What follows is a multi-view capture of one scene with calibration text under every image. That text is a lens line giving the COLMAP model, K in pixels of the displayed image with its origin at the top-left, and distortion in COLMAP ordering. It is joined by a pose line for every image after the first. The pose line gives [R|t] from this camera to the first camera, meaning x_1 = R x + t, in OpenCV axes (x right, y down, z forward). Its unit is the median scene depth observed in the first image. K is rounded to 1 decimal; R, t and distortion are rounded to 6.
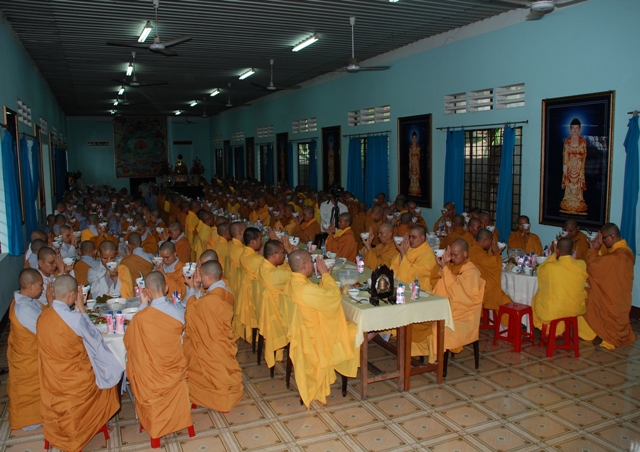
lens RADIAL K [[536.5, 0, 320.0], [0, 536.5, 226.0], [0, 0, 1]] dist [-0.049981, 0.011626]
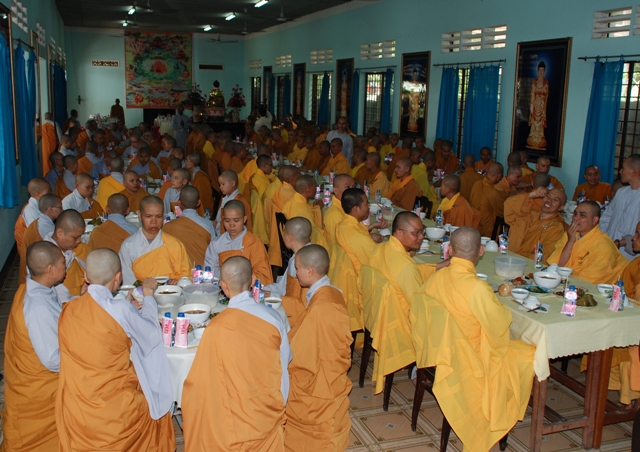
lens RADIAL K [[621.0, 0, 320.8], [0, 621.0, 202.1], [0, 0, 1]] dist [0.003390, 0.029093]
pose [[0.998256, 0.048329, -0.033892, -0.089795], [-0.046781, 0.997888, 0.045062, -0.007518], [0.035998, -0.043397, 0.998409, 0.122556]]
